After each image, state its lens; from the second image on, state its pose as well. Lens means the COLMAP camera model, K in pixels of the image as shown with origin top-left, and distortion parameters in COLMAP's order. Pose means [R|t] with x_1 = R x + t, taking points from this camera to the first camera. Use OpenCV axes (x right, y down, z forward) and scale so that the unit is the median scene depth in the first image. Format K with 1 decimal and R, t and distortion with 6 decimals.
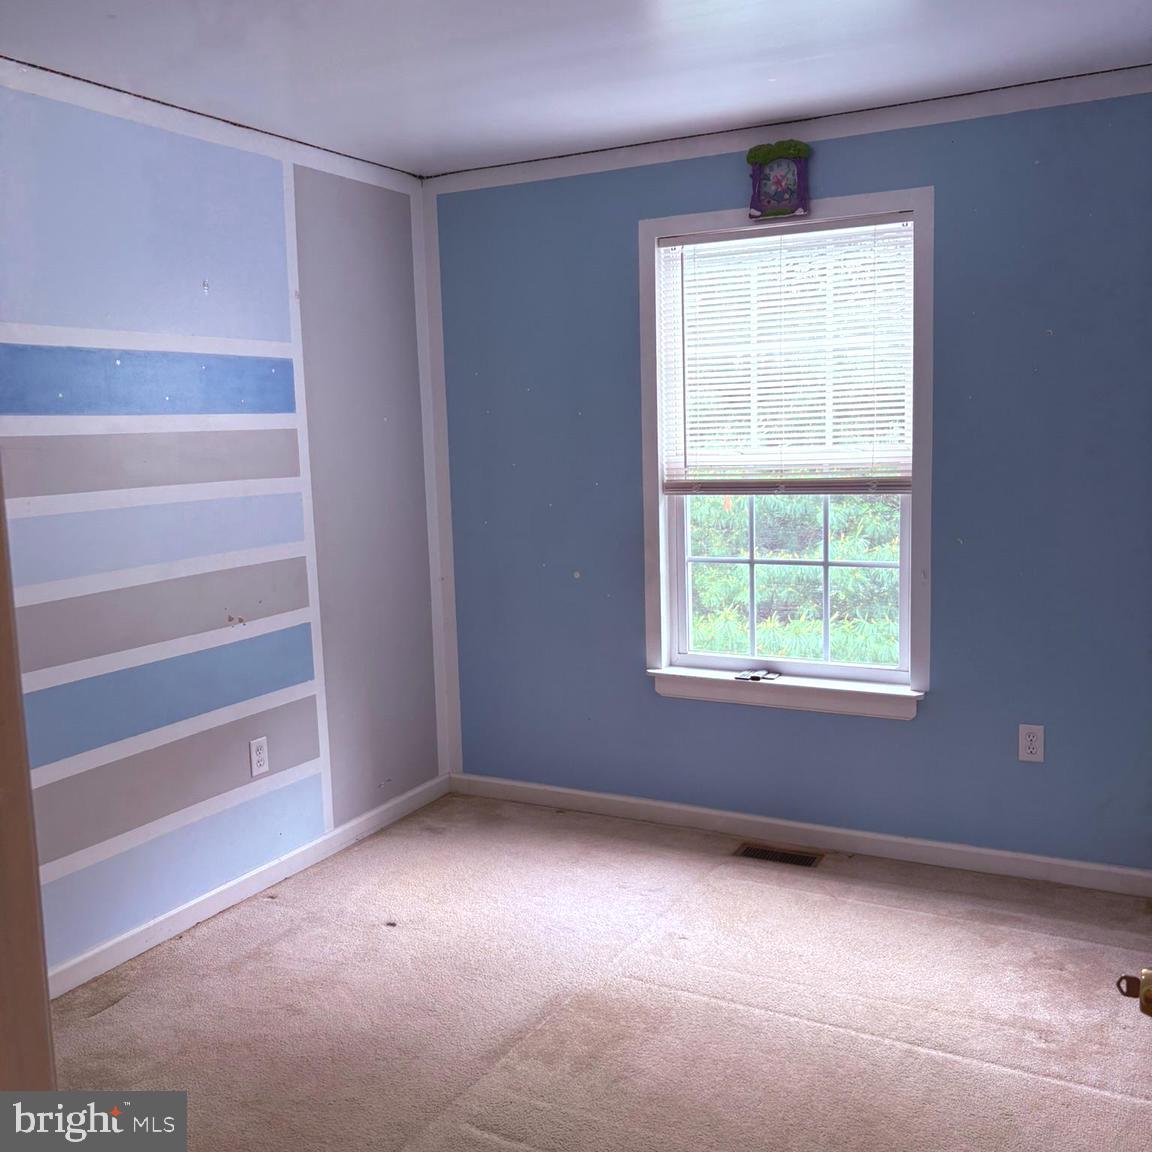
lens RADIAL K [[1167.9, 0, 576.0], [0, 1167.9, 576.0], [0, 0, 1]] dist [0.048053, -0.076364]
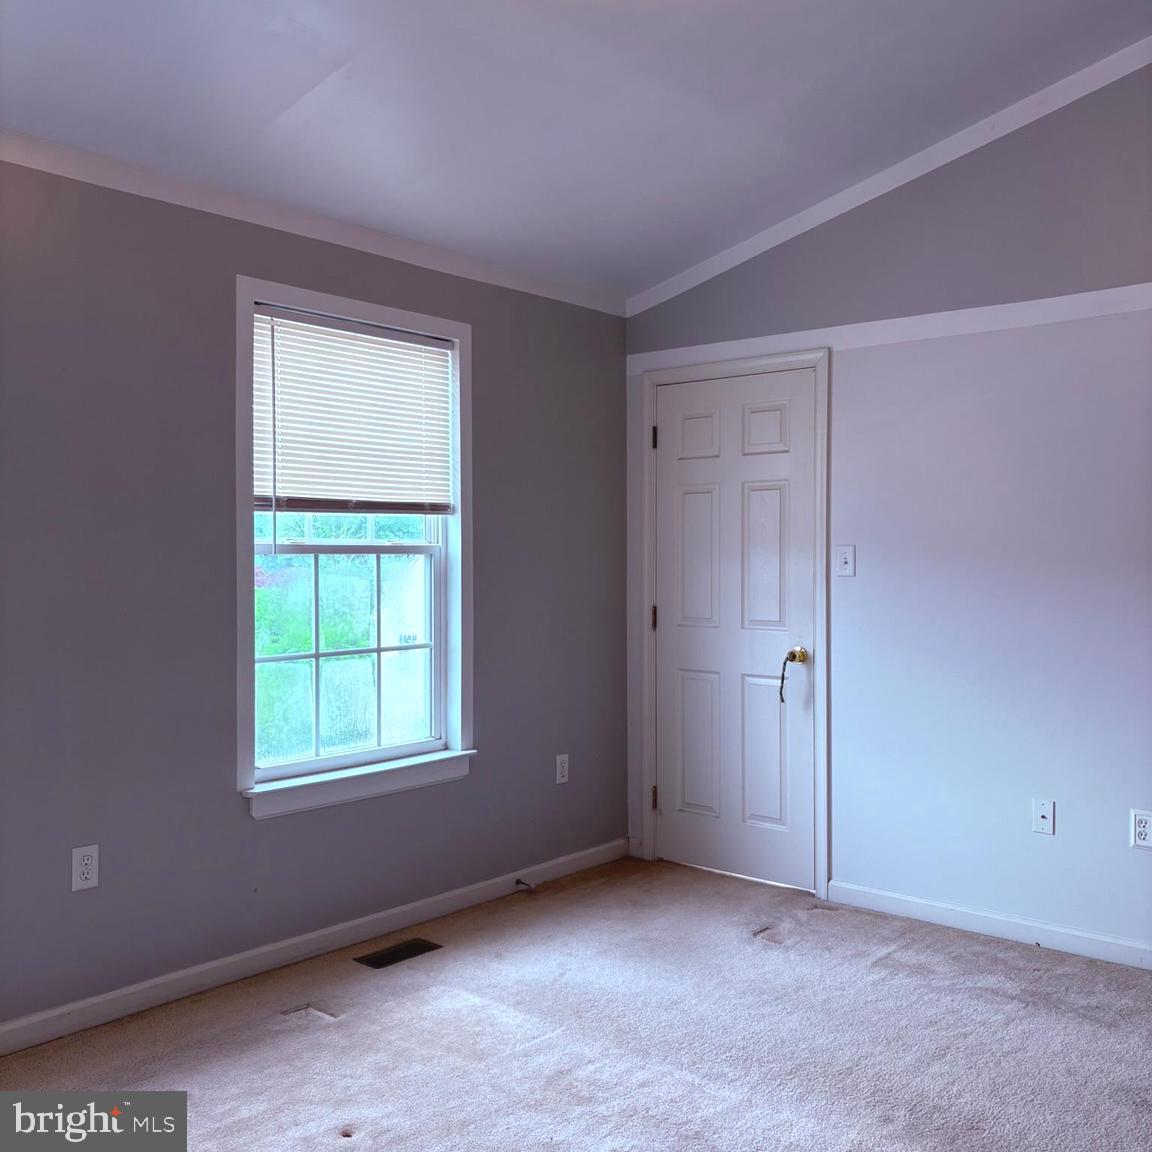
lens RADIAL K [[1167.9, 0, 576.0], [0, 1167.9, 576.0], [0, 0, 1]] dist [0.048053, -0.076364]
pose [[0.208628, 0.008844, 0.977955, -0.755082], [0.125459, 0.991455, -0.035731, -0.015963], [-0.969915, 0.130148, 0.205736, 0.600153]]
